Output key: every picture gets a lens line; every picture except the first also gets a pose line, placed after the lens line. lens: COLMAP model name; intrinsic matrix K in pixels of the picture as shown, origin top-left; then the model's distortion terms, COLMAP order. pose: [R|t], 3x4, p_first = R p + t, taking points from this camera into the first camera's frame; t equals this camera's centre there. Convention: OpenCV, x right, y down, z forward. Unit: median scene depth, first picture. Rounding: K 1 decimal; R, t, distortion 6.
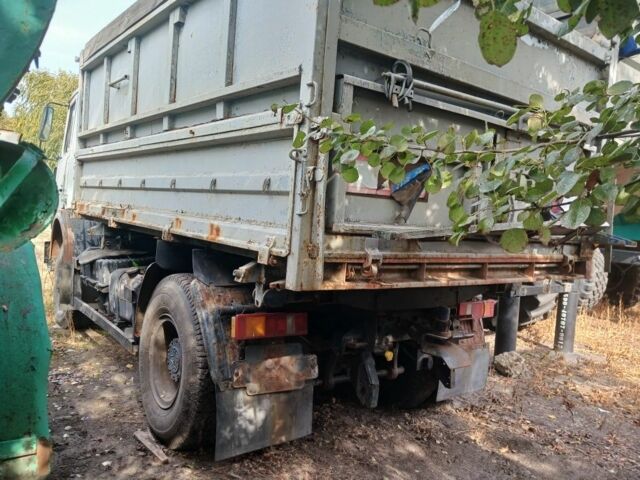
lens RADIAL K [[512.4, 0, 316.2], [0, 512.4, 243.1], [0, 0, 1]] dist [0.023750, -0.038404]
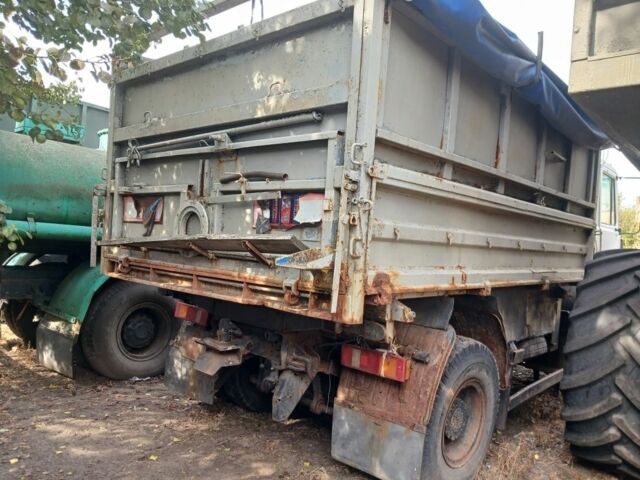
lens RADIAL K [[512.4, 0, 320.5], [0, 512.4, 240.8], [0, 0, 1]] dist [0.023750, -0.038404]
pose [[0.192534, -0.054888, -0.979754, 1.380919], [-0.105003, 0.991549, -0.076184, 0.020048], [0.975656, 0.117545, 0.185144, 0.979913]]
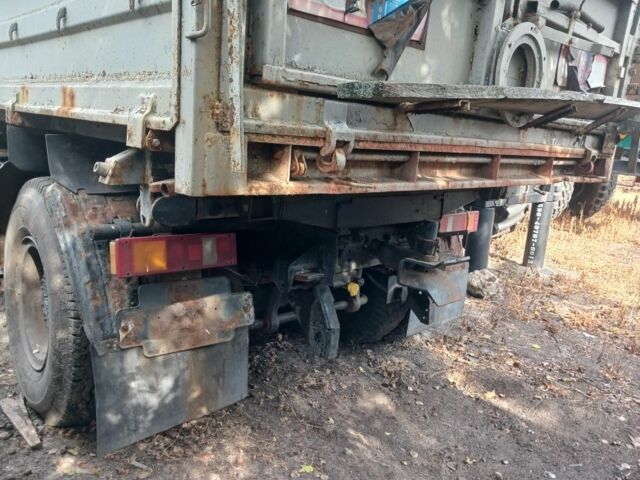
lens RADIAL K [[512.4, 0, 322.0], [0, 512.4, 249.5], [0, 0, 1]] dist [0.023750, -0.038404]
pose [[0.994114, -0.020228, 0.106432, 0.022966], [0.001041, 0.984153, 0.177319, 0.037344], [-0.108332, -0.176164, 0.978382, 0.317439]]
